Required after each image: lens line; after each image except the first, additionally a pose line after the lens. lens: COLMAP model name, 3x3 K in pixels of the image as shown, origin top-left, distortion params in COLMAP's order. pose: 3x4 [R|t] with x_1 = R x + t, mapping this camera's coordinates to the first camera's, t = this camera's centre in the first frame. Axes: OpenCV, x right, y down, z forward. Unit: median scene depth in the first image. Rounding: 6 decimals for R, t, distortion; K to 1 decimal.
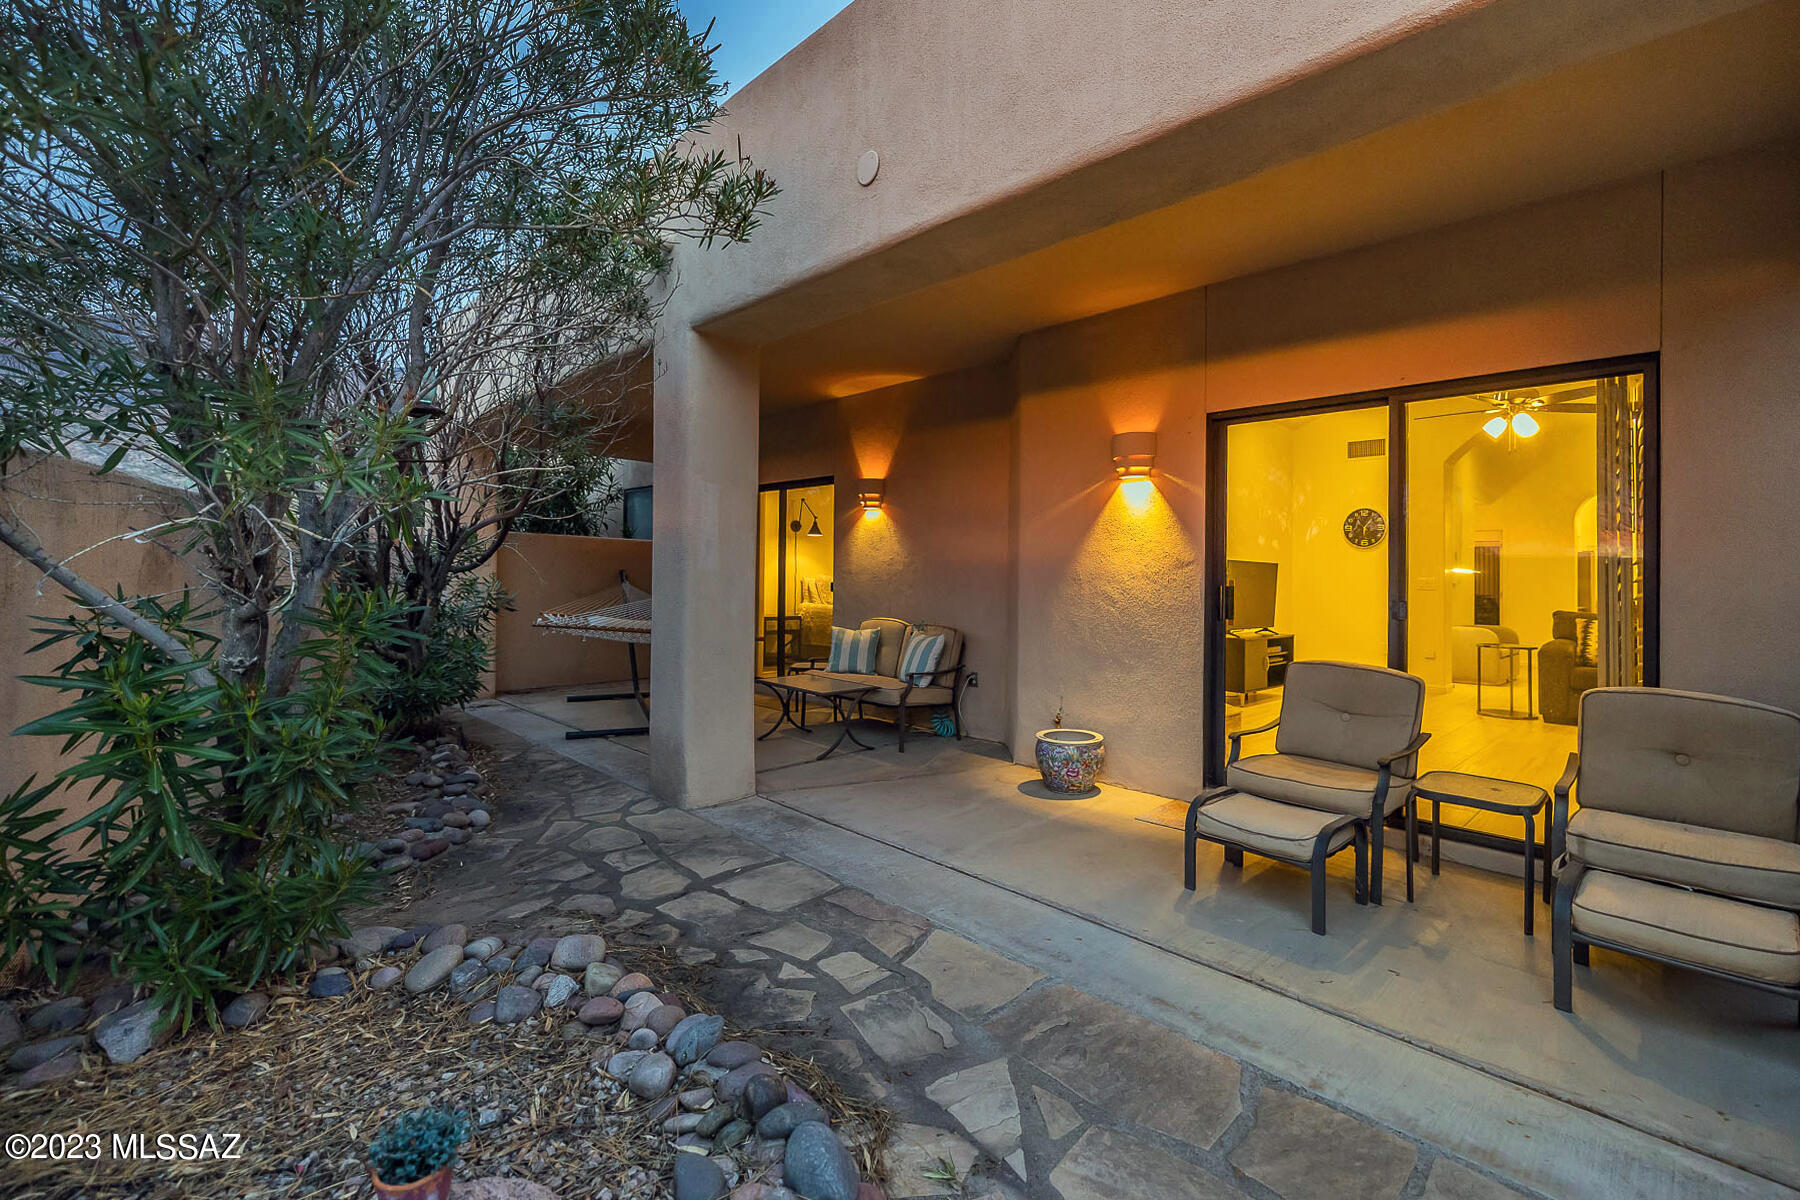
lens RADIAL K [[764.2, 0, 905.8], [0, 764.2, 564.7], [0, 0, 1]] dist [-0.000388, -0.000482]
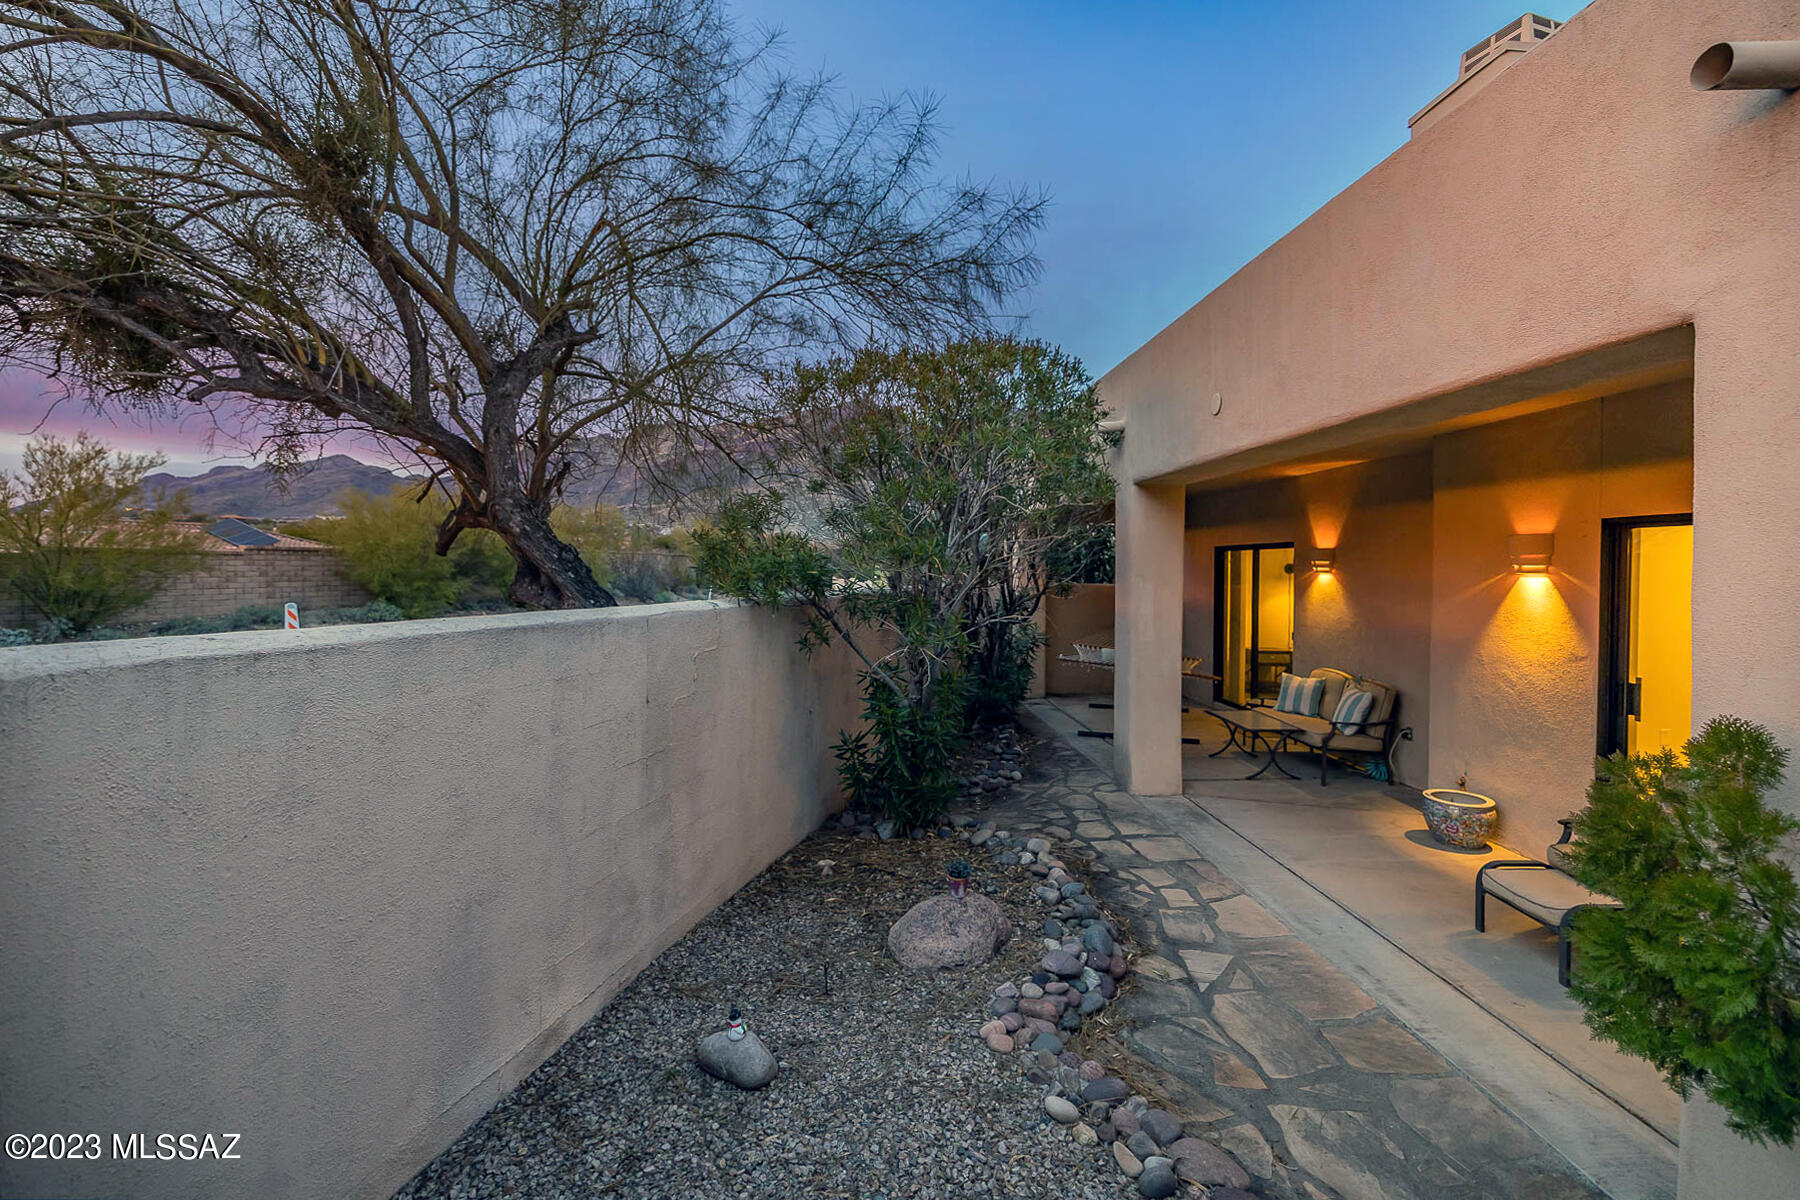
lens RADIAL K [[764.2, 0, 905.8], [0, 764.2, 564.7], [0, 0, 1]] dist [-0.000388, -0.000482]
pose [[0.748426, -0.003183, -0.663211, 0.482974], [0.012488, 0.999879, 0.009294, -0.202080], [0.663101, -0.015238, 0.748375, -0.557060]]
